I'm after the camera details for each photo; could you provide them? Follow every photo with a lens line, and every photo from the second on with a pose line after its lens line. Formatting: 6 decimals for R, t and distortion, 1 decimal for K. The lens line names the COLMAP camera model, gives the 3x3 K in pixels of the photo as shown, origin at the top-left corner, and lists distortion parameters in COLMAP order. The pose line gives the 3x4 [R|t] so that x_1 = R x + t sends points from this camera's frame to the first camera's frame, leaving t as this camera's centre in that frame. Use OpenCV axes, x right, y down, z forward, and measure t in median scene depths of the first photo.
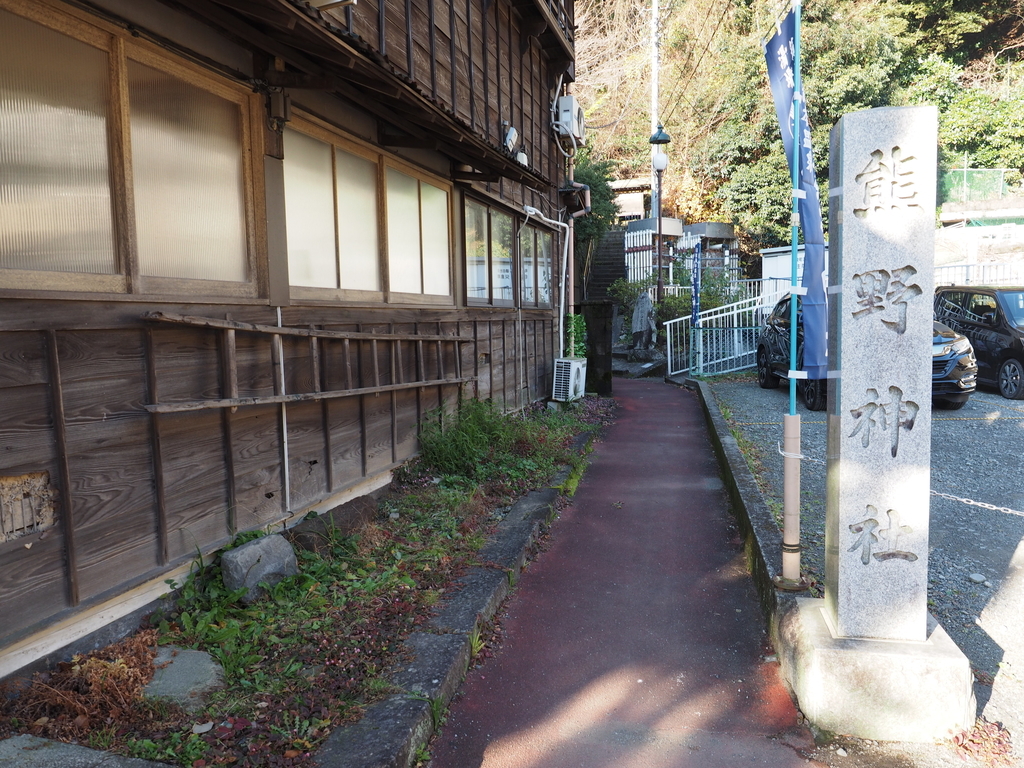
lens RADIAL K [[708.1, 0, 509.7], [0, 708.1, 389.0], [0, 0, 1]] dist [-0.016038, 0.002900]
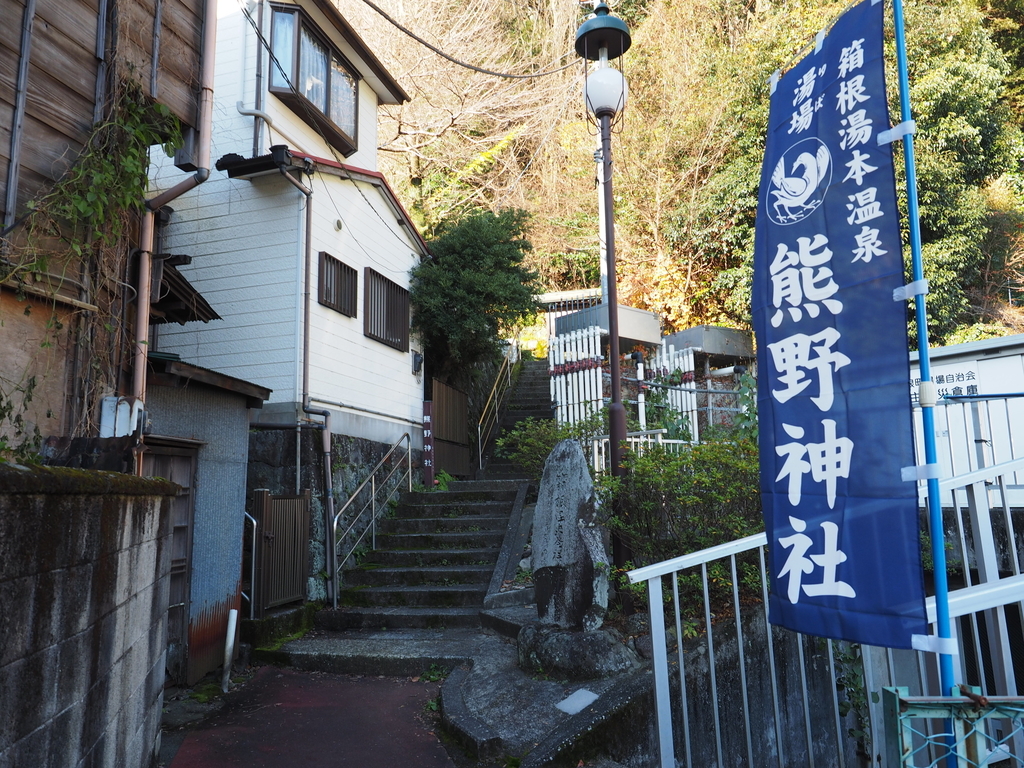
lens RADIAL K [[708.1, 0, 505.9], [0, 708.1, 381.8], [0, 0, 1]] dist [-0.016038, 0.002900]
pose [[0.999151, 0.012783, 0.039165, 0.115294], [-0.002482, 0.967597, -0.252489, -0.062757], [-0.041124, 0.252177, 0.966807, 0.528087]]
